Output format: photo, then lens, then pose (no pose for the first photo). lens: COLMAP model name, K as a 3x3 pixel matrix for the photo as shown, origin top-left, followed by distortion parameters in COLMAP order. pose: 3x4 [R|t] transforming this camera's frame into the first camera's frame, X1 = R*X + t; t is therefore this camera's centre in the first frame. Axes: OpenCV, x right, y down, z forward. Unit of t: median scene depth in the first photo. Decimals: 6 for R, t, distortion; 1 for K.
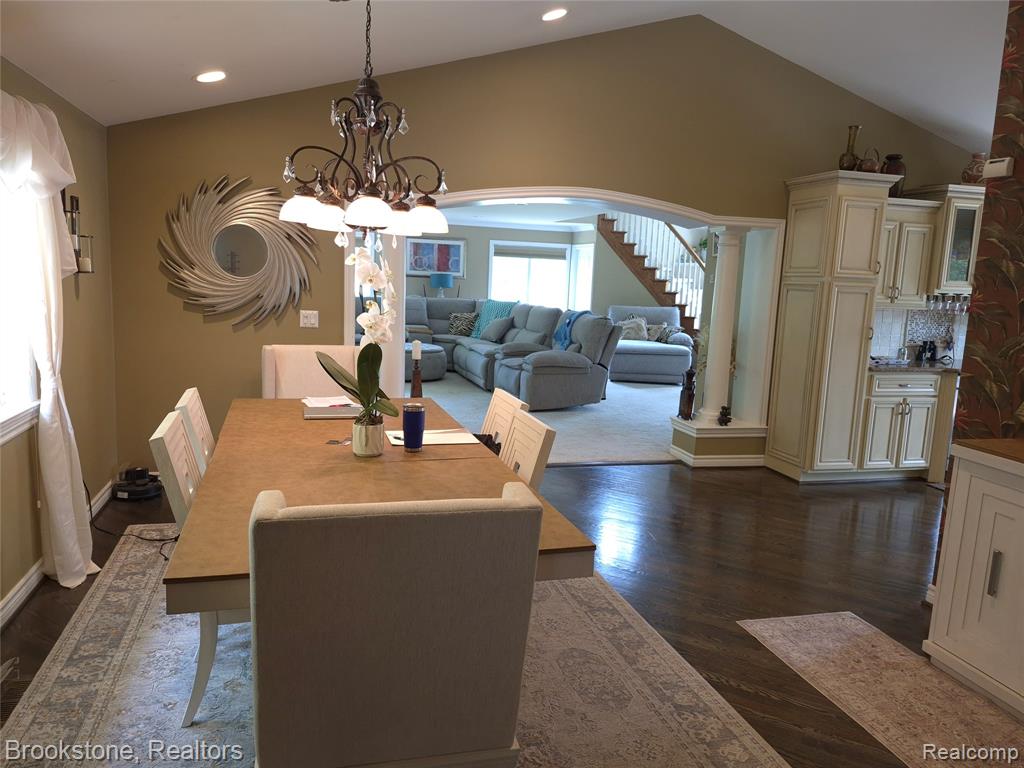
lens RADIAL K [[705.3, 0, 507.4], [0, 705.3, 383.9], [0, 0, 1]] dist [0.111660, -0.139180]
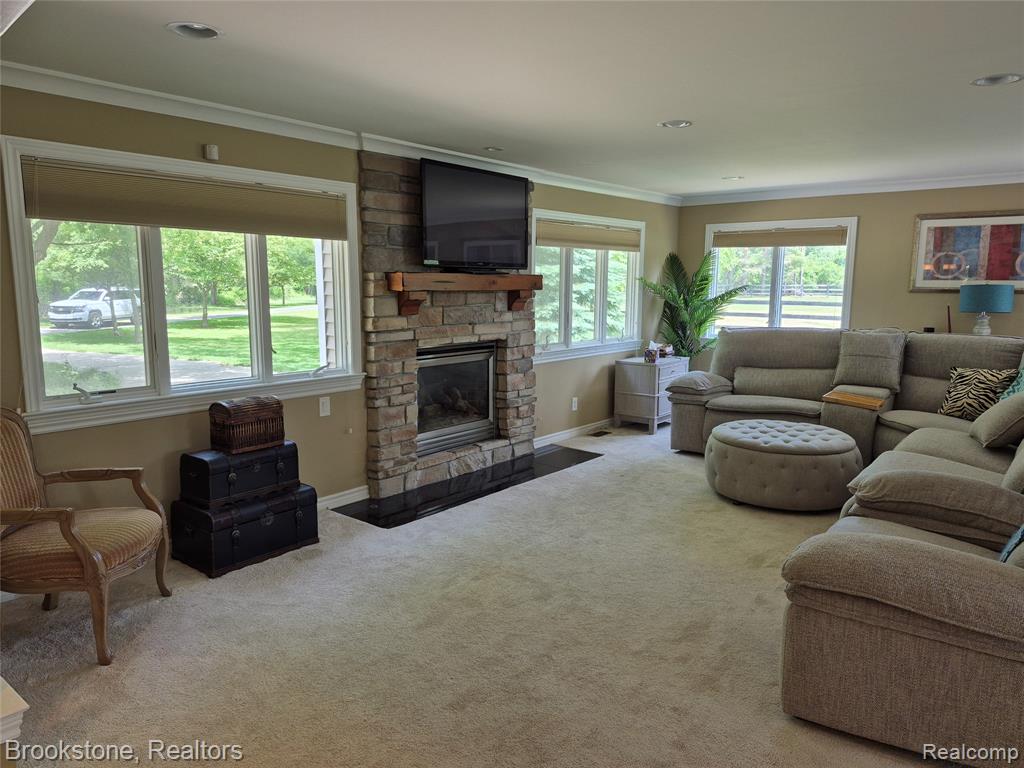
lens RADIAL K [[705.3, 0, 507.4], [0, 705.3, 383.9], [0, 0, 1]] dist [0.111660, -0.139180]
pose [[0.562110, 0.089209, -0.822237, 0.138545], [-0.110511, 0.993352, 0.032225, -0.066951], [0.819646, 0.072752, 0.568232, 0.449792]]
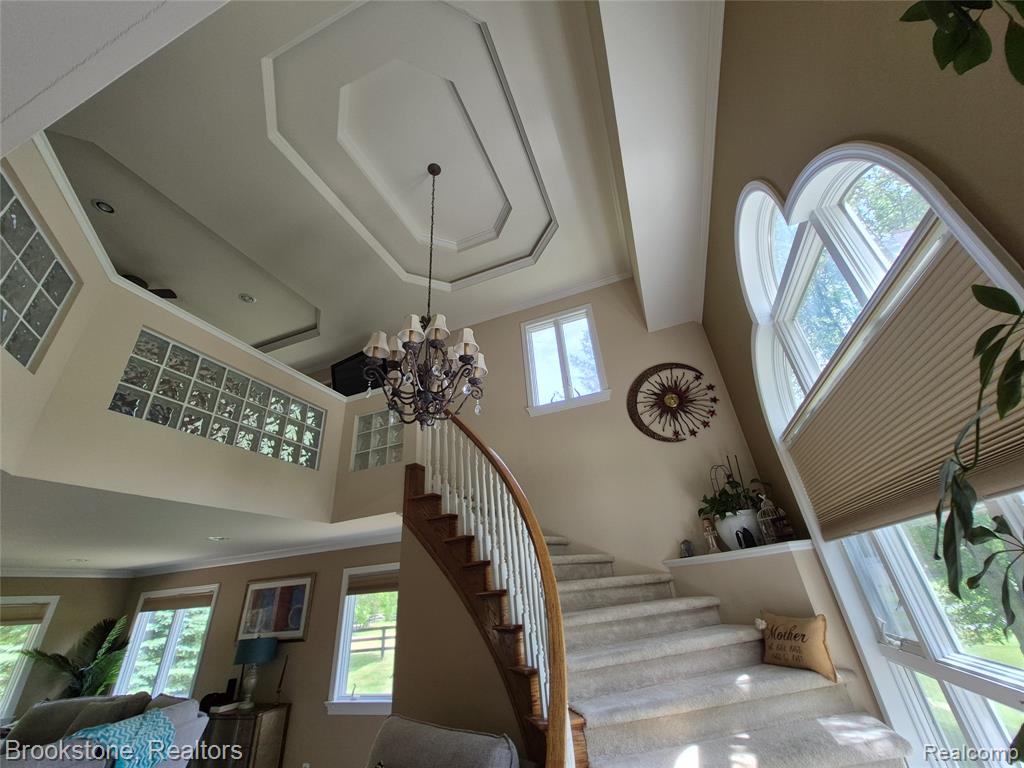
lens RADIAL K [[398.4, 0, 515.8], [0, 398.4, 378.5], [0, 0, 1]] dist [0.001506, -0.000619]
pose [[0.796501, -0.371334, -0.477176, 0.360256], [0.015565, 0.801526, -0.597758, -0.124979], [0.604436, 0.468688, 0.644196, 0.801963]]
